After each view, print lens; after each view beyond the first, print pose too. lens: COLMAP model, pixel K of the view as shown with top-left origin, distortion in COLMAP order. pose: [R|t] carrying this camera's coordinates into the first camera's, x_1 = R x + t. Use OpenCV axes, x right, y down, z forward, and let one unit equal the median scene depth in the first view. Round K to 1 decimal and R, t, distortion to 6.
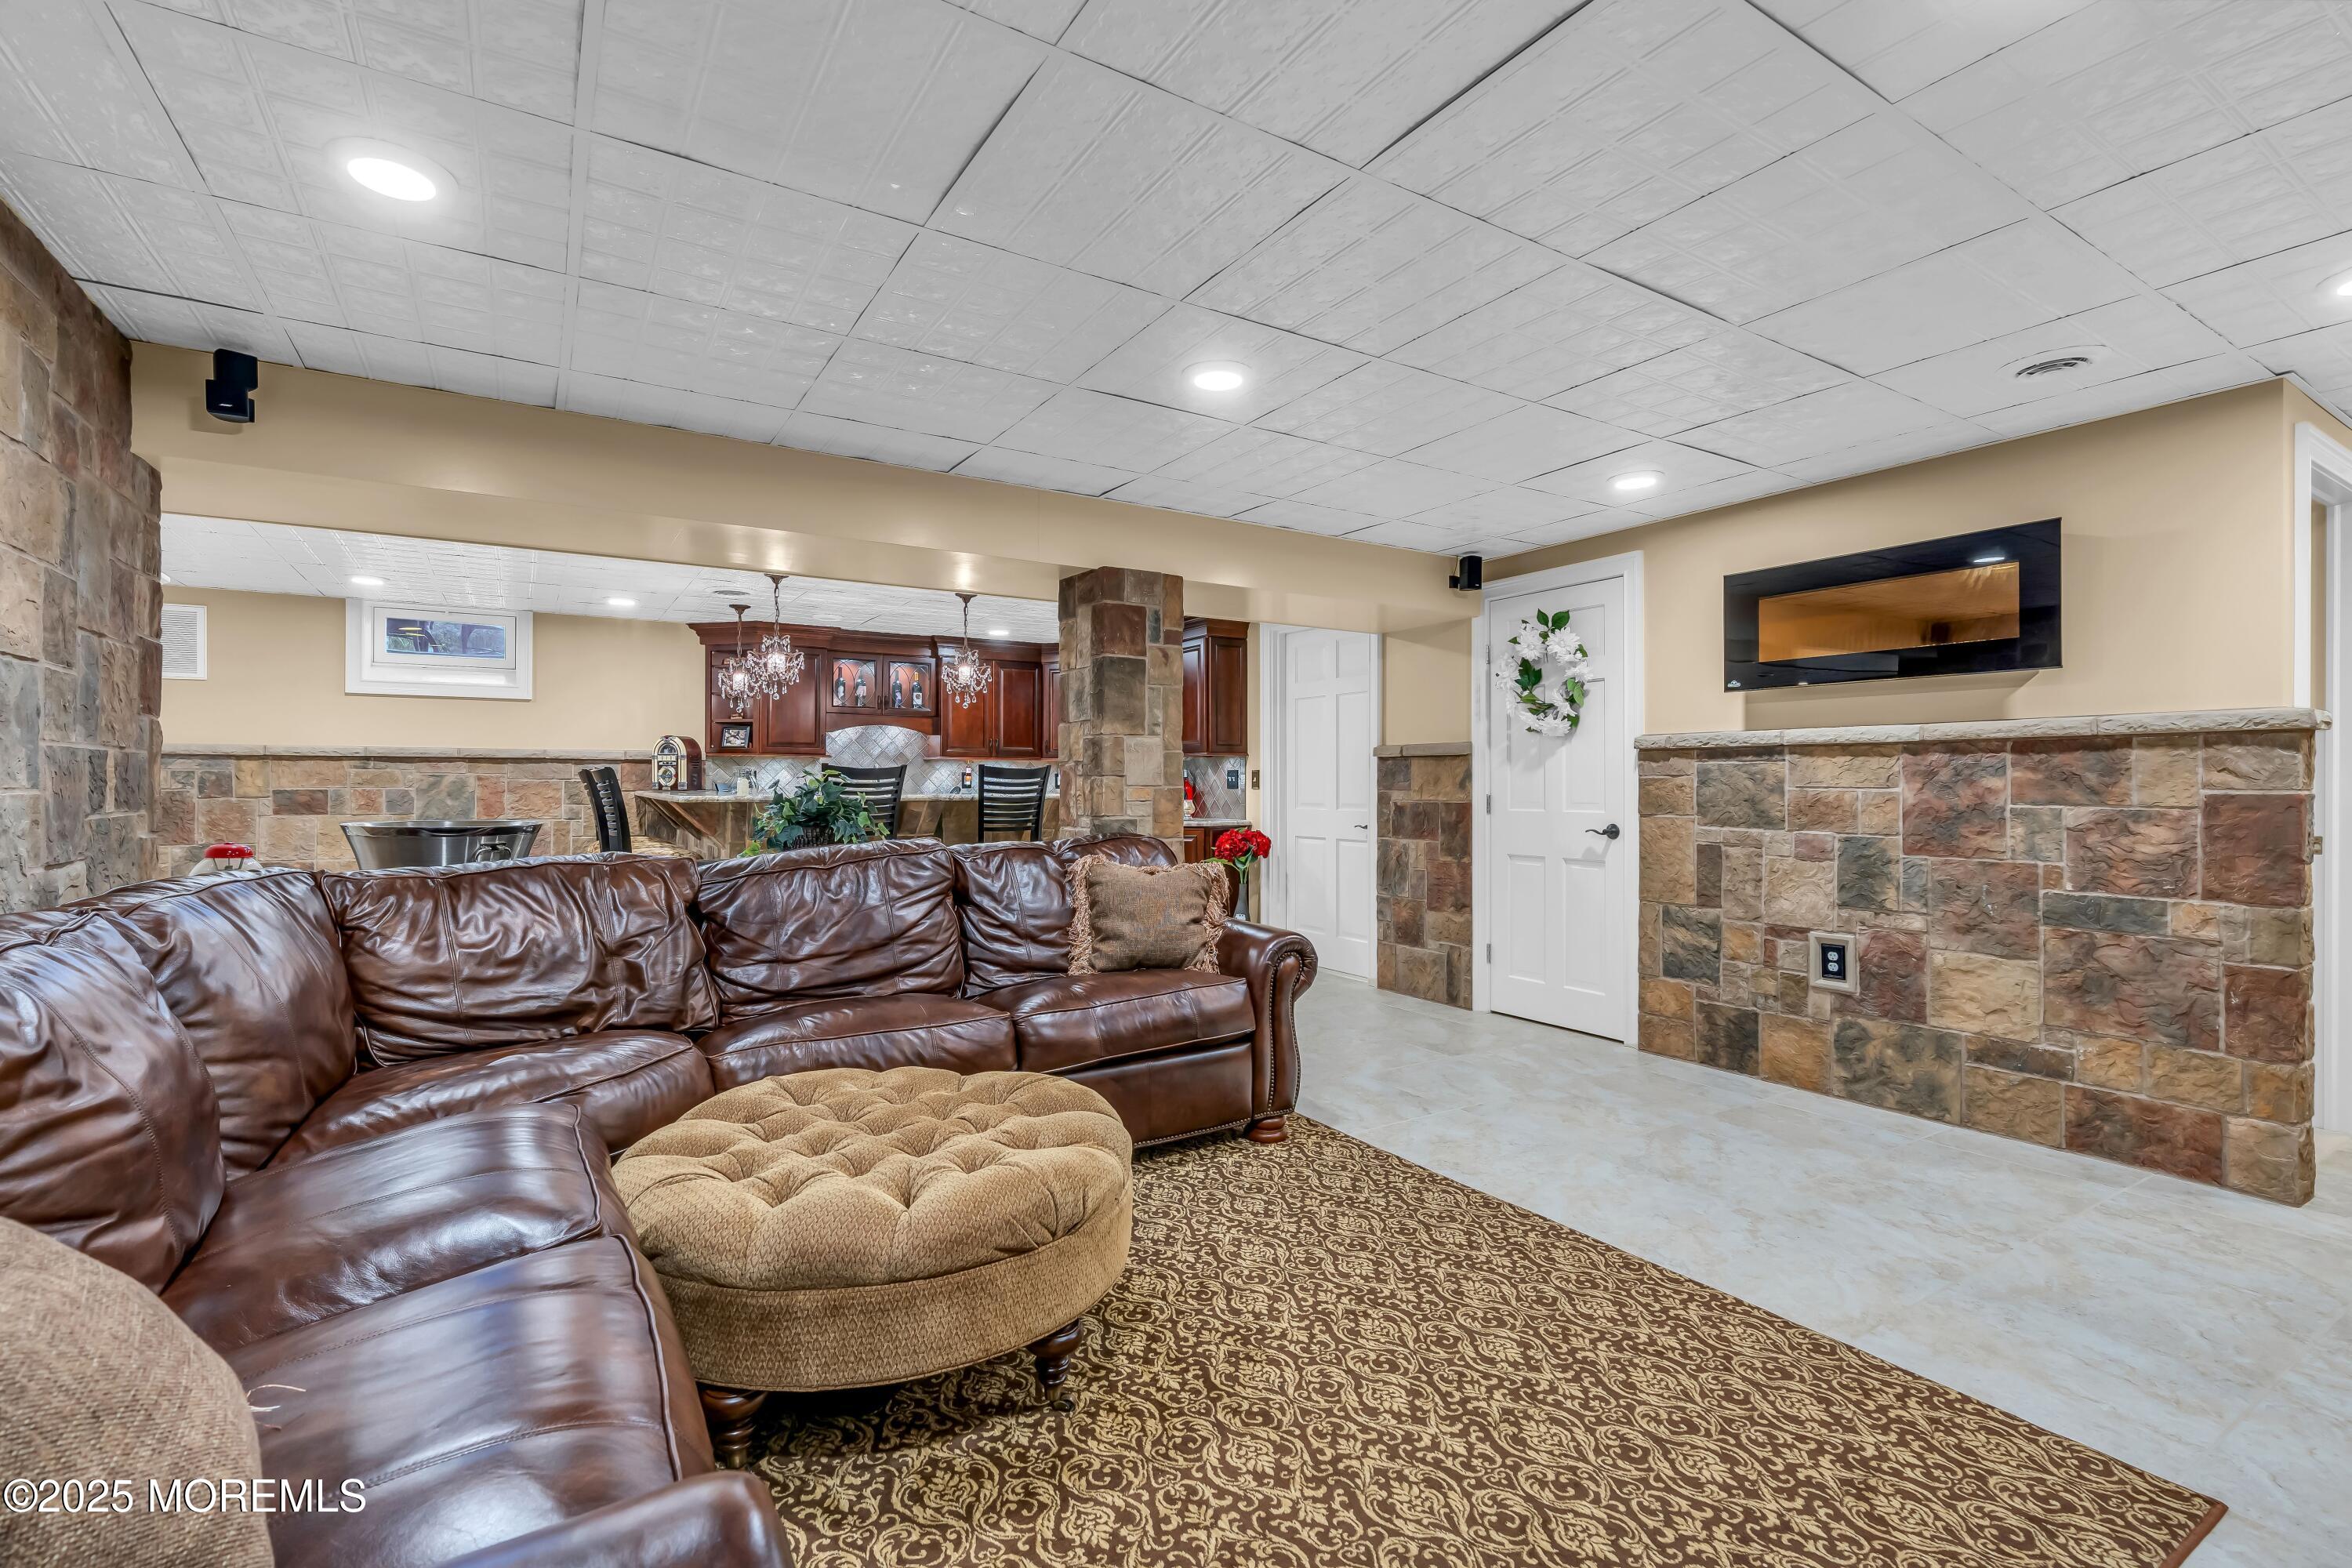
lens RADIAL K [[1065.1, 0, 1181.1], [0, 1065.1, 784.6], [0, 0, 1]] dist [-0.012026, 0.002981]
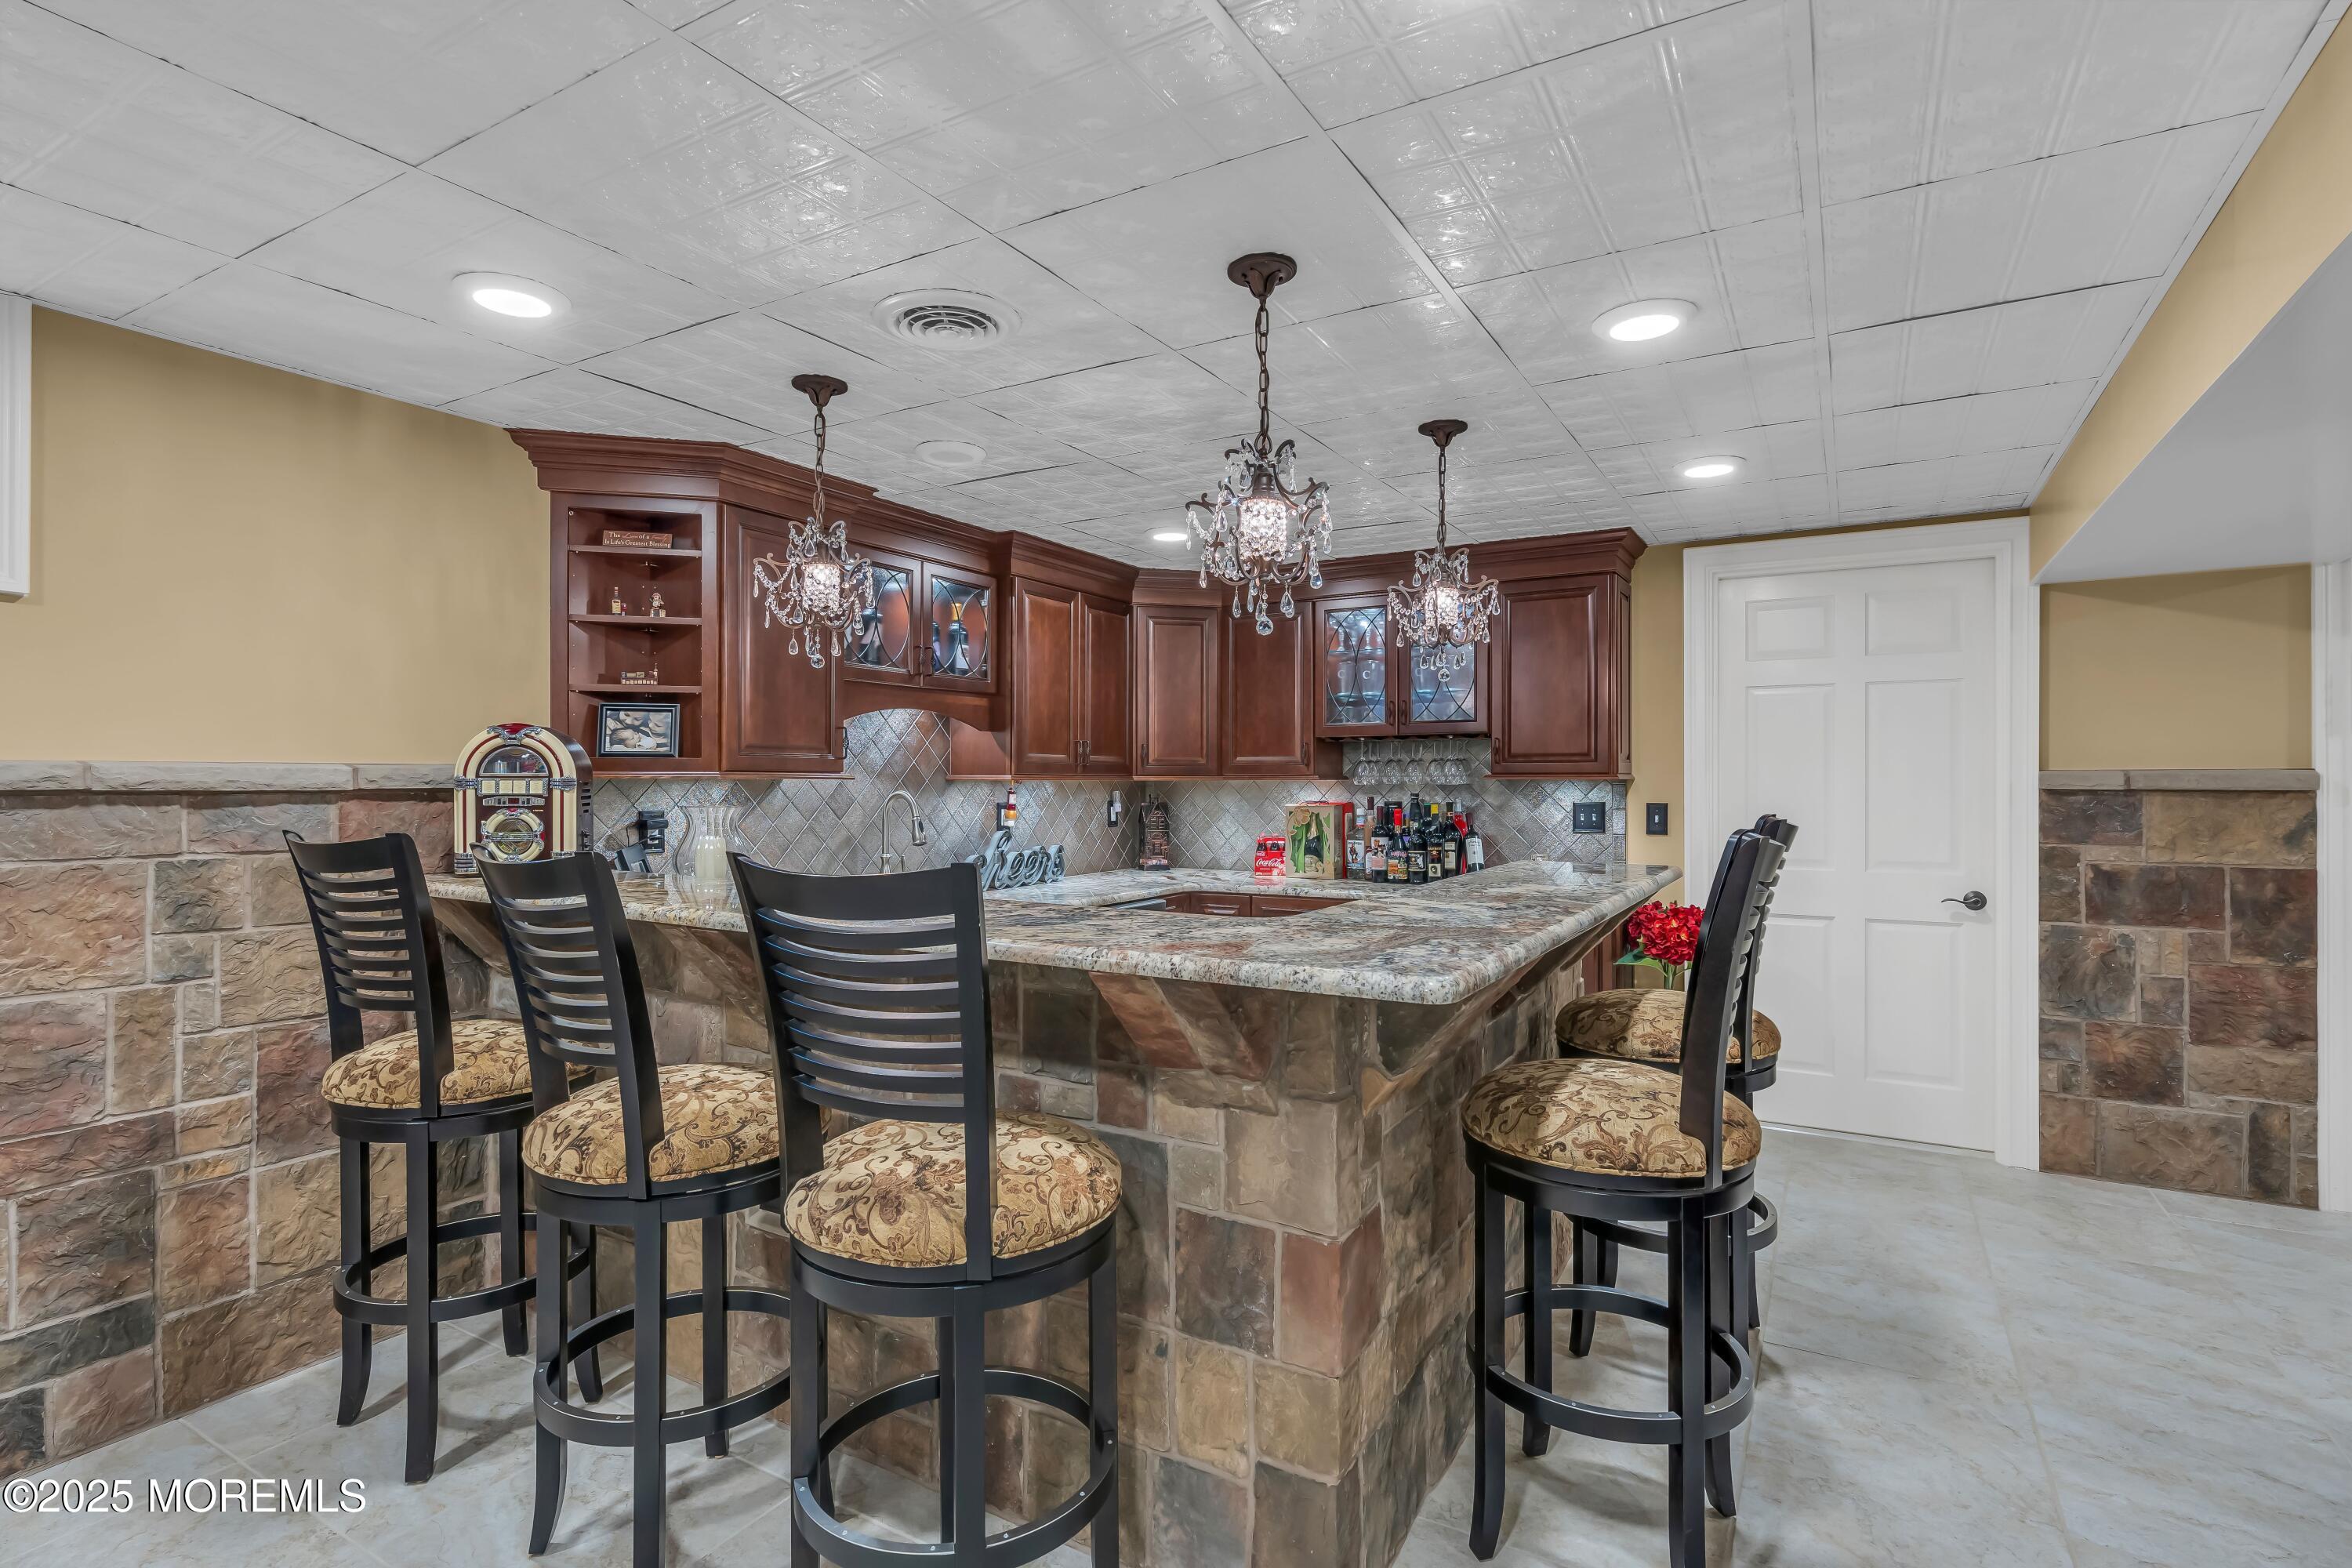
lens RADIAL K [[1170.4, 0, 1174.1], [0, 1170.4, 775.3], [0, 0, 1]] dist [-0.000544, 0.000018]
pose [[0.880696, 0.000652, 0.473681, -0.576170], [0.001722, 0.999988, -0.004578, -0.032362], [-0.473678, 0.004847, 0.880685, 0.660314]]
